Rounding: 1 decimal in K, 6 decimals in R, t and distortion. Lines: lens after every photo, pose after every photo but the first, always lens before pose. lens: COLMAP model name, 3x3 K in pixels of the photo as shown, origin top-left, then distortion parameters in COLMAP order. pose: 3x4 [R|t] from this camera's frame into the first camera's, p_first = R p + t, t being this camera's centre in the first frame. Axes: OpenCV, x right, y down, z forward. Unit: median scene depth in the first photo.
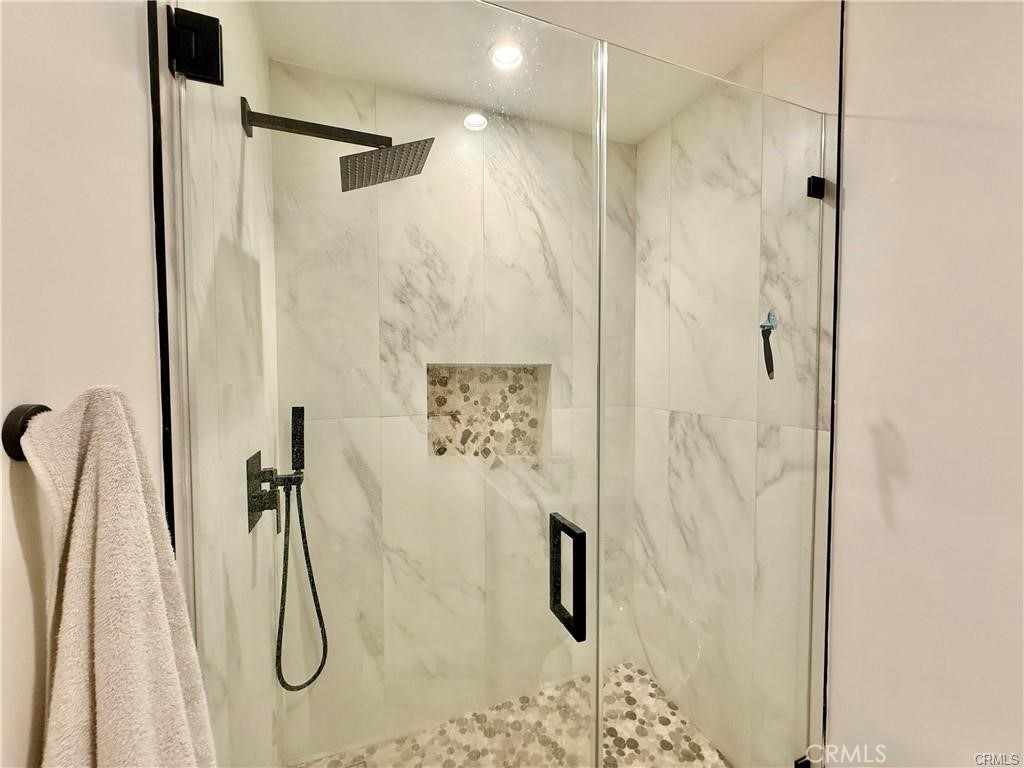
lens RADIAL K [[407.5, 0, 510.7], [0, 407.5, 383.5], [0, 0, 1]] dist [0.000073, 0.000061]
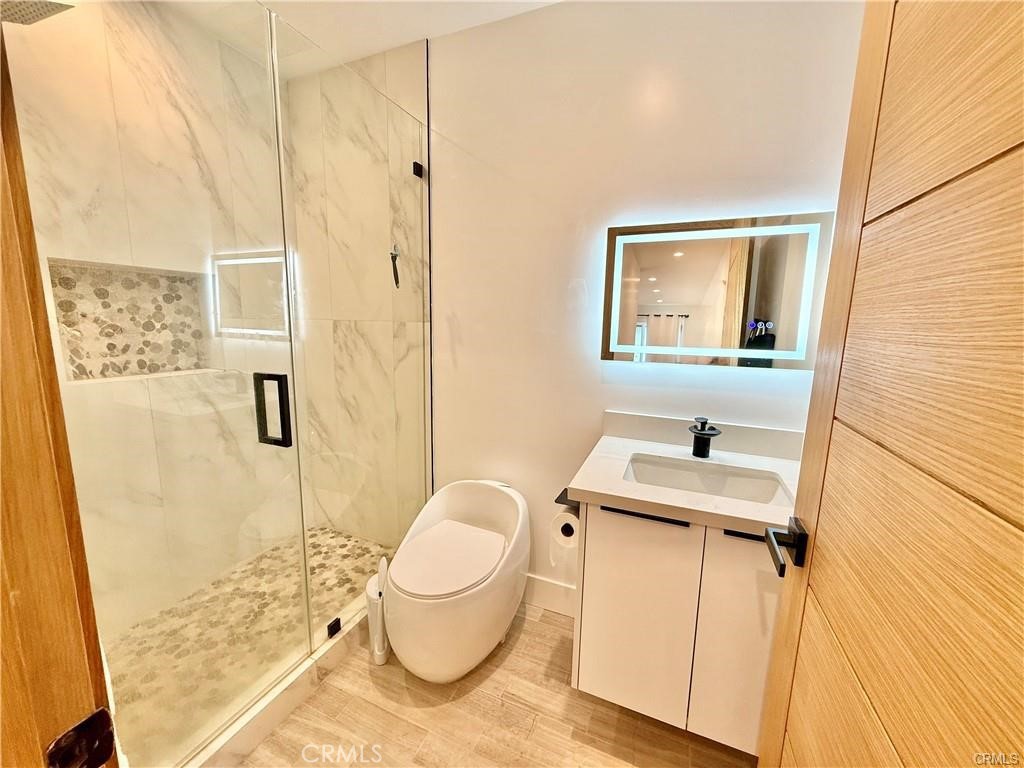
lens RADIAL K [[407.5, 0, 510.7], [0, 407.5, 383.5], [0, 0, 1]] dist [0.000073, 0.000061]
pose [[0.696132, -0.096735, 0.711367, -0.153769], [0.005026, 0.991513, 0.129912, 0.103449], [-0.717896, -0.086861, 0.690710, -0.308644]]
